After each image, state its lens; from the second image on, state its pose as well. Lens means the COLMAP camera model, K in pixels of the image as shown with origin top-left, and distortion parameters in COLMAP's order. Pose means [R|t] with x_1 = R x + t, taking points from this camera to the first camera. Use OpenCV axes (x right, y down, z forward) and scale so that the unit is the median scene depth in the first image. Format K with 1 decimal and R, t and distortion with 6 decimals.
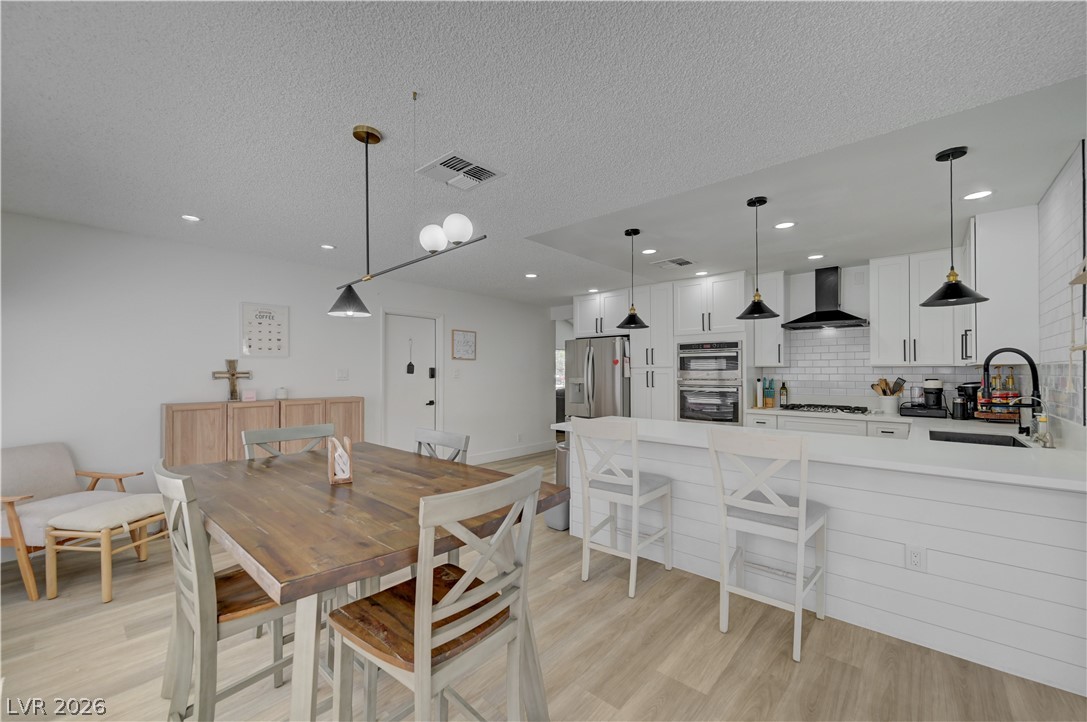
lens RADIAL K [[430.6, 0, 547.9], [0, 430.6, 369.1], [0, 0, 1]] dist [0.001026, -0.000172]
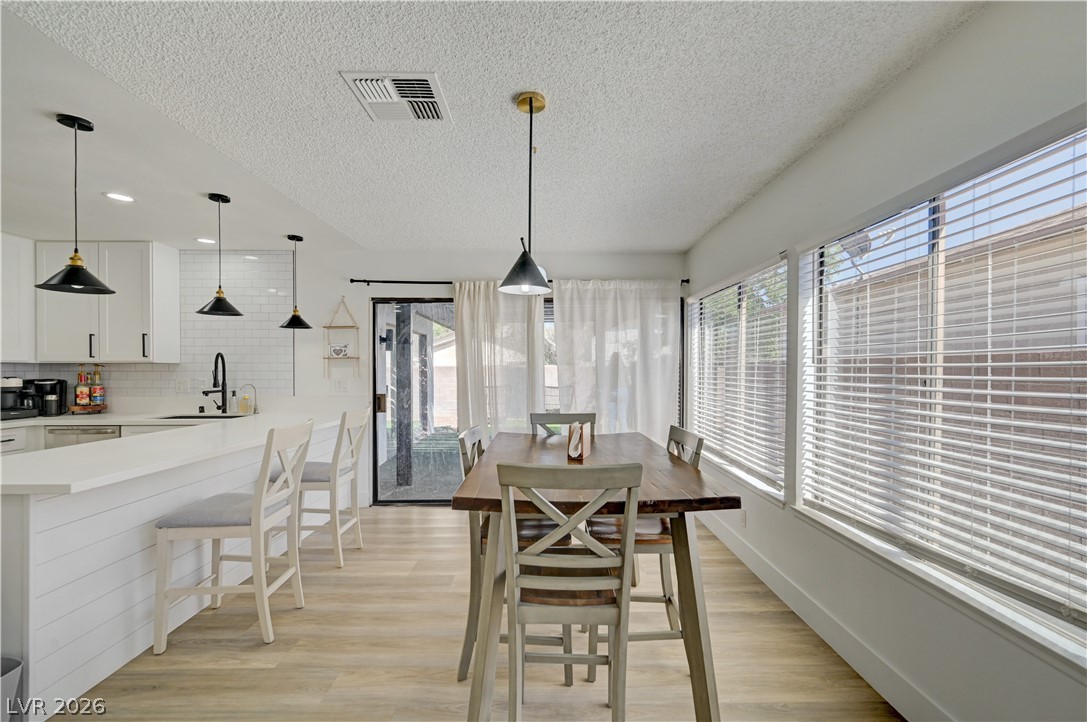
lens RADIAL K [[464.2, 0, 549.3], [0, 464.2, 372.3], [0, 0, 1]] dist [0.000146, 0.000134]
pose [[-0.666839, -0.003731, 0.745193, -0.470615], [-0.004484, 0.999989, 0.000994, 0.005981], [-0.745189, -0.002679, -0.666848, 0.651723]]
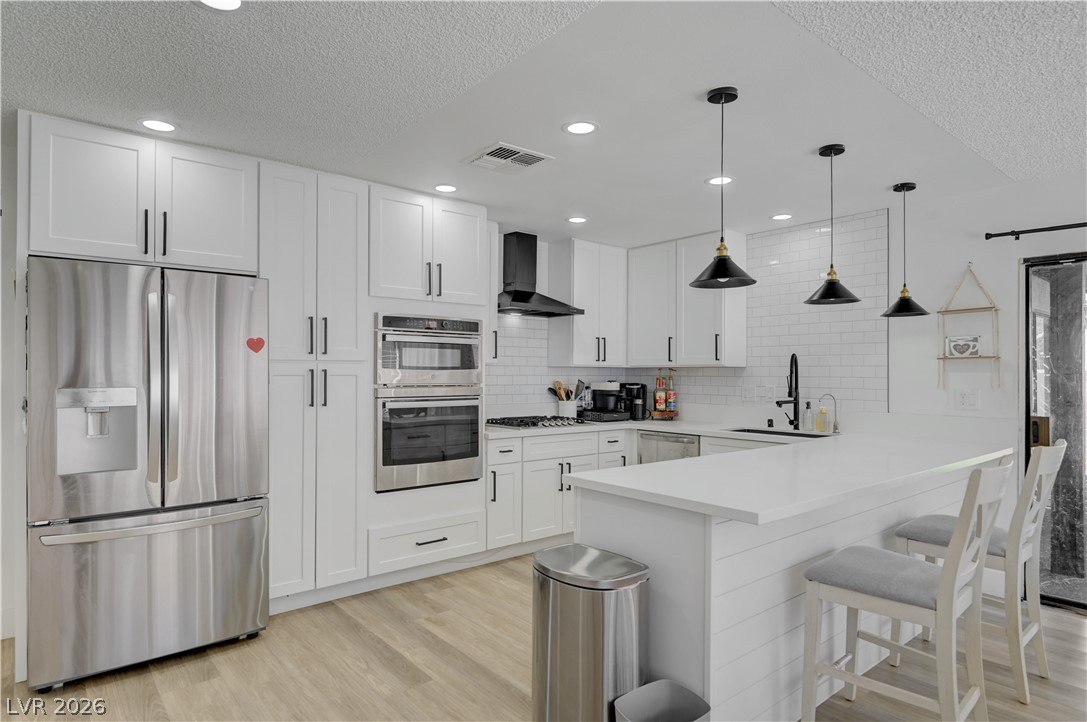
lens RADIAL K [[609.4, 0, 544.0], [0, 609.4, 369.0], [0, 0, 1]] dist [-0.001279, -0.000689]
pose [[0.158356, 0.008460, 0.987346, -0.371214], [-0.011876, 0.999907, -0.006663, 0.006368], [-0.987311, -0.010670, 0.158442, 0.754633]]
